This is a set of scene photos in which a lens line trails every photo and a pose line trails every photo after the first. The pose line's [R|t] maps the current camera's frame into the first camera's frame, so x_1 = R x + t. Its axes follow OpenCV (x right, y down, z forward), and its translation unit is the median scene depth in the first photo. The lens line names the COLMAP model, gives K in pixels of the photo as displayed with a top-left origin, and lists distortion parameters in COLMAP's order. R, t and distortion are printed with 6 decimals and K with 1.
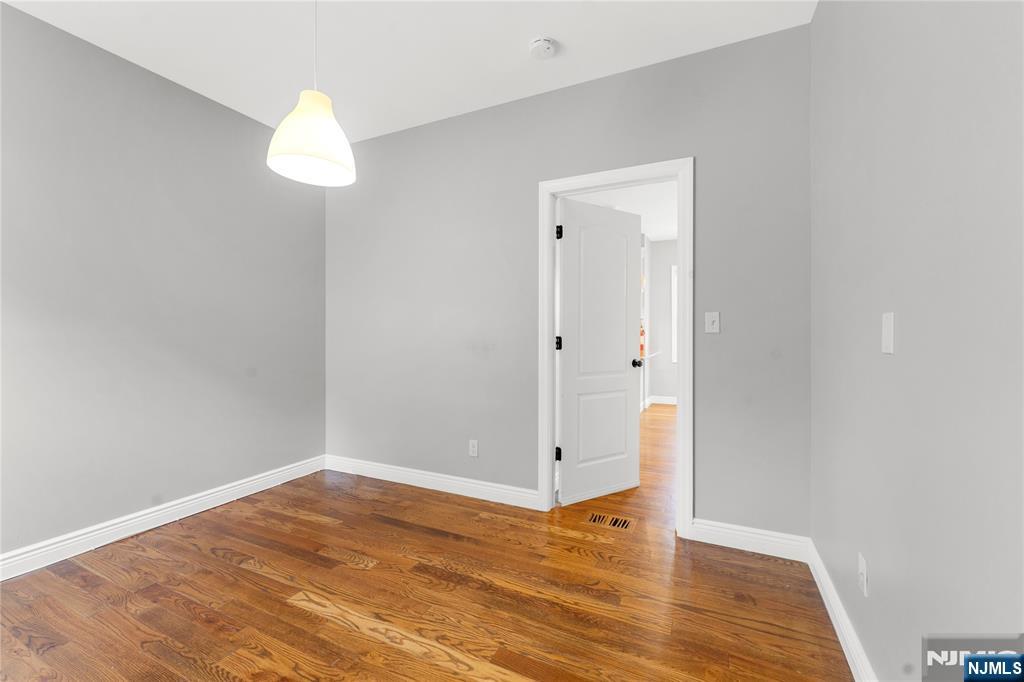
lens RADIAL K [[419.4, 0, 514.4], [0, 419.4, 337.1], [0, 0, 1]] dist [0.001863, 0.000118]
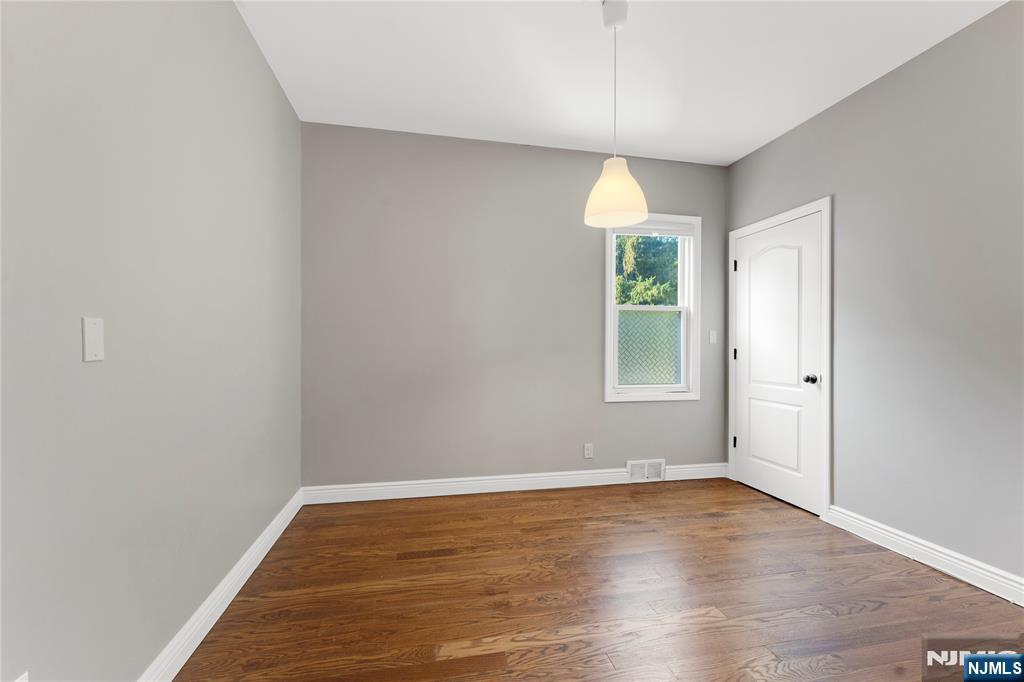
lens RADIAL K [[419.4, 0, 512.1], [0, 419.4, 344.8], [0, 0, 1]] dist [0.001863, 0.000118]
pose [[-0.793872, -0.004555, -0.608068, 0.548901], [-0.008793, 0.999953, 0.003989, -0.006828], [0.608021, 0.008514, -0.793875, 1.766161]]
